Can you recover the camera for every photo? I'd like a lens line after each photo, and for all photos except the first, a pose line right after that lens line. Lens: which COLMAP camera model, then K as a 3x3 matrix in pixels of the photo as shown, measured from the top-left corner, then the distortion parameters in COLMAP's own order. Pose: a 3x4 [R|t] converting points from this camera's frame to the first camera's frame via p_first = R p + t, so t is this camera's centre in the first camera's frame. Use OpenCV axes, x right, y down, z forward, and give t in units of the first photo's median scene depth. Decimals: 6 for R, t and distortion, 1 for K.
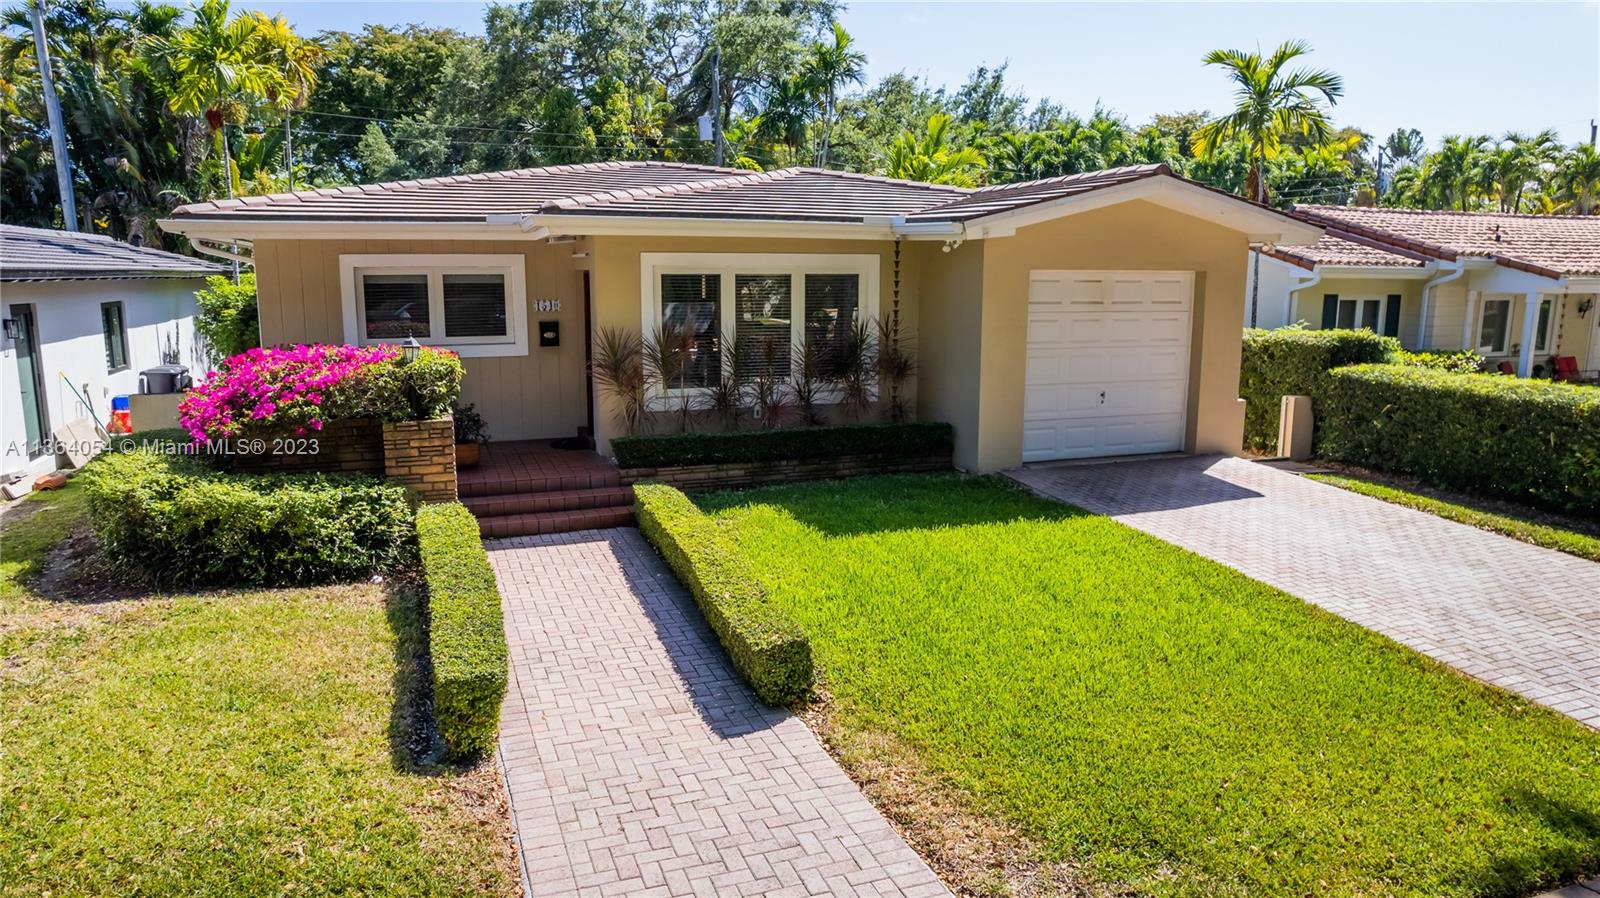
lens RADIAL K [[1004.4, 0, 802.8], [0, 1004.4, 446.9], [0, 0, 1]] dist [-0.062548, 0.062688]
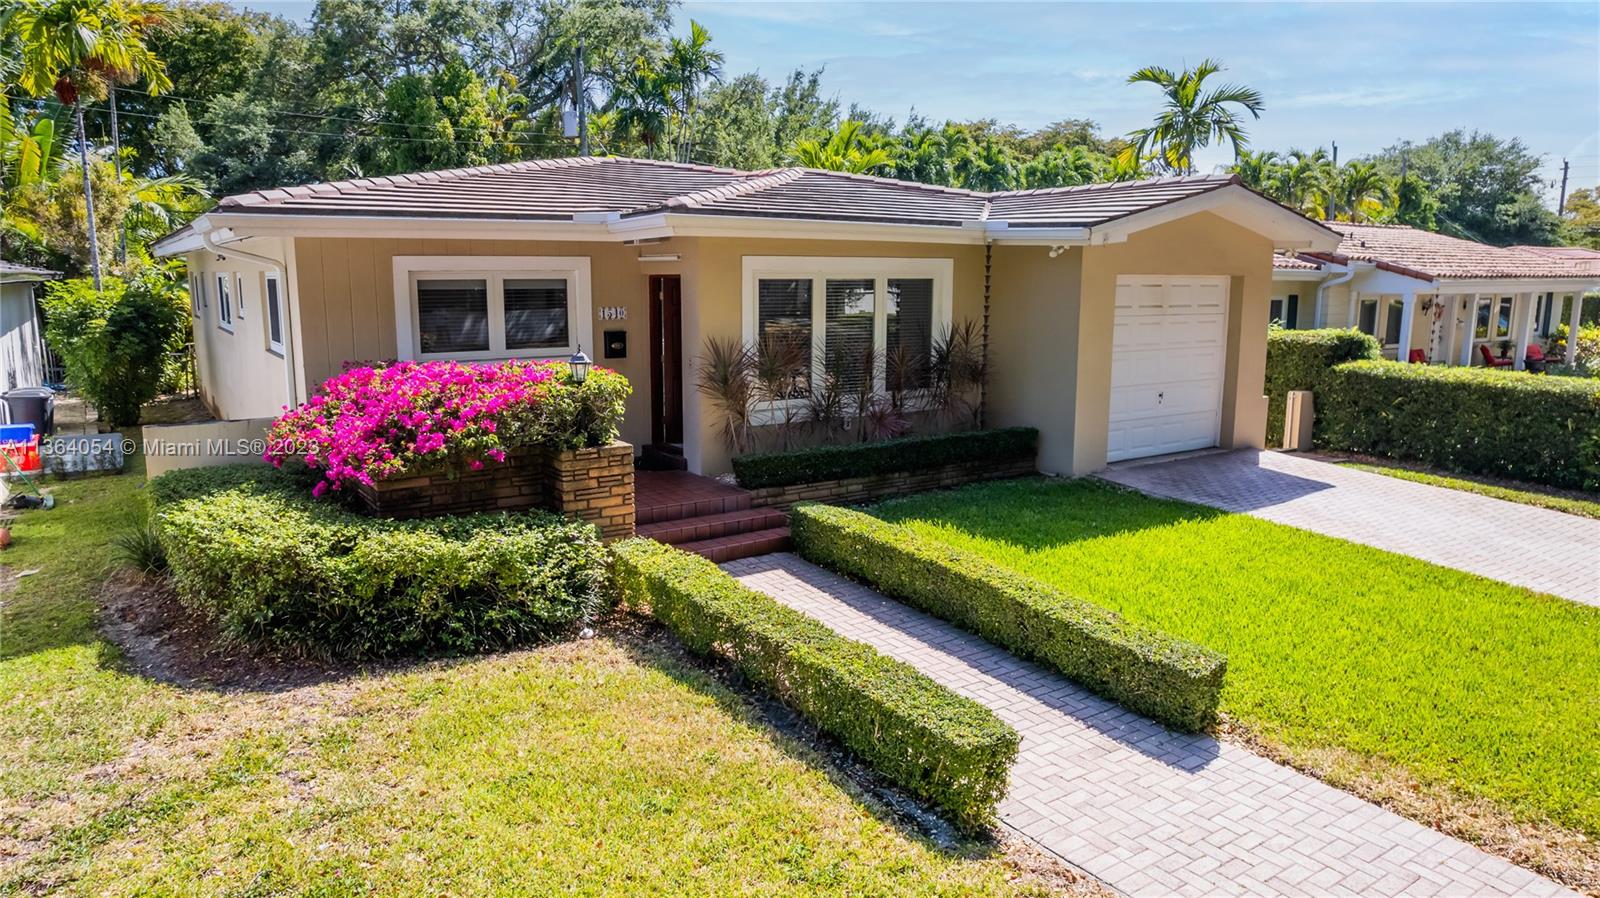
lens RADIAL K [[1004.4, 0, 802.8], [0, 1004.4, 446.9], [0, 0, 1]] dist [-0.062548, 0.062688]
pose [[0.975068, -0.037879, 0.218650, -0.306854], [0.038033, 0.999270, 0.003507, -0.017342], [-0.218623, 0.004896, 0.975797, 0.077604]]
